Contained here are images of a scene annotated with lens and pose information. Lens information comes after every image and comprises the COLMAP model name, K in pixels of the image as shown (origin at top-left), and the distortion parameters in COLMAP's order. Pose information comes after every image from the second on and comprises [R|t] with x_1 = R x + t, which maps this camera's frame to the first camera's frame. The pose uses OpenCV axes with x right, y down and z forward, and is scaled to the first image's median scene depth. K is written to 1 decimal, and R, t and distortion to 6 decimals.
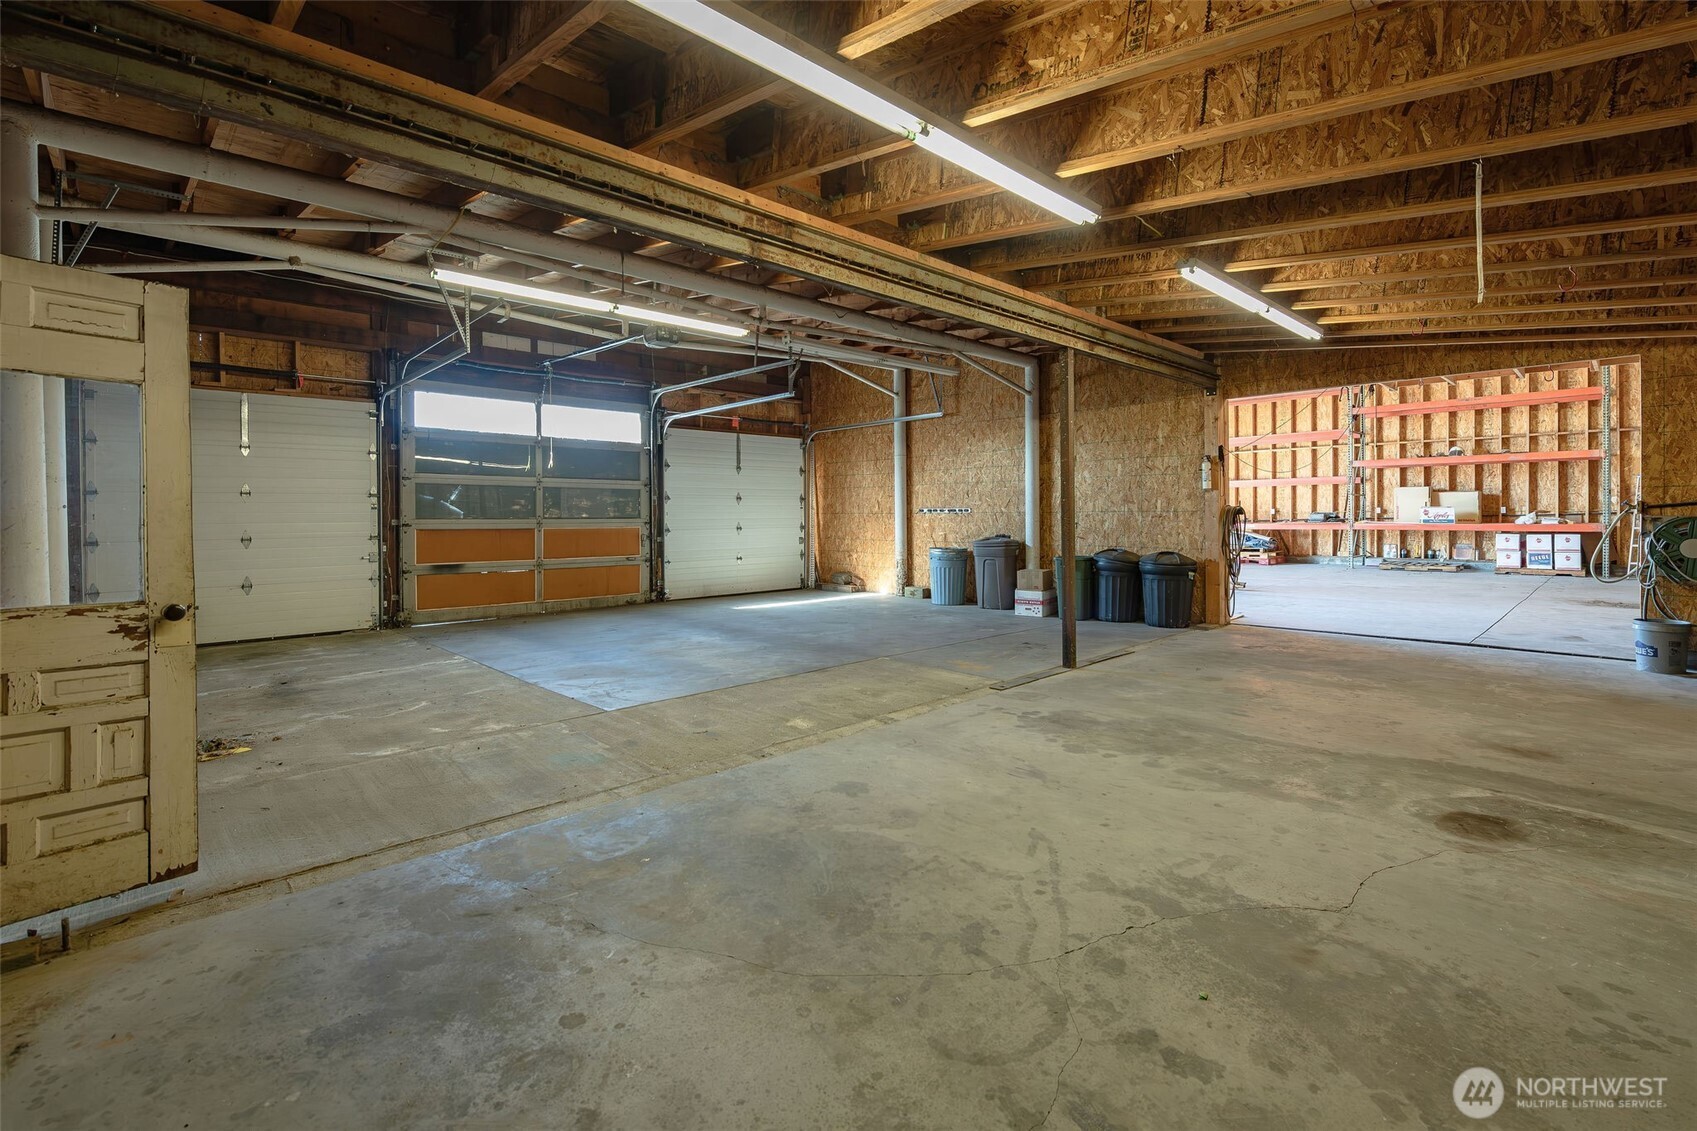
lens RADIAL K [[779.4, 0, 843.7], [0, 779.4, 516.9], [0, 0, 1]] dist [-0.011526, -0.000856]
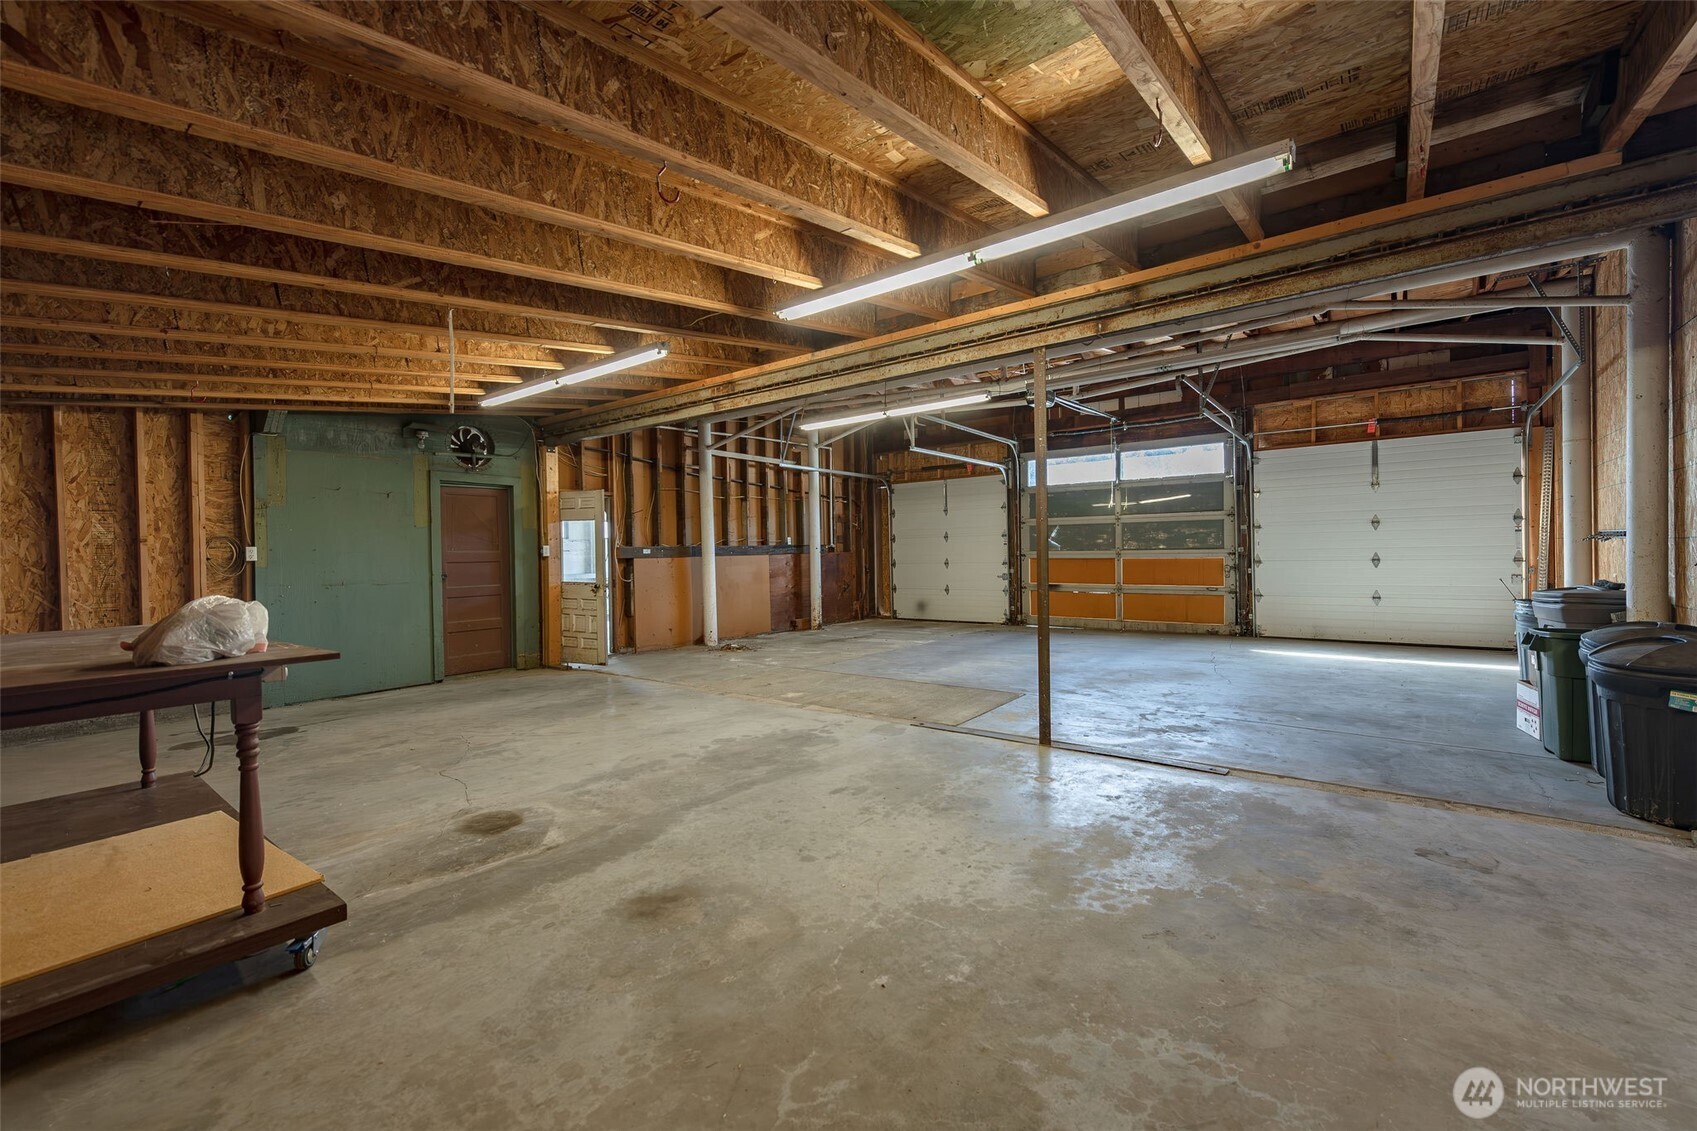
lens RADIAL K [[719.4, 0, 846.7], [0, 719.4, 562.5], [0, 0, 1]] dist [0.015071, 0.000172]
pose [[0.131979, 0.019654, -0.991058, 0.725134], [0.015107, 0.999647, 0.021836, -0.009877], [0.991137, -0.017854, 0.131636, 0.505990]]
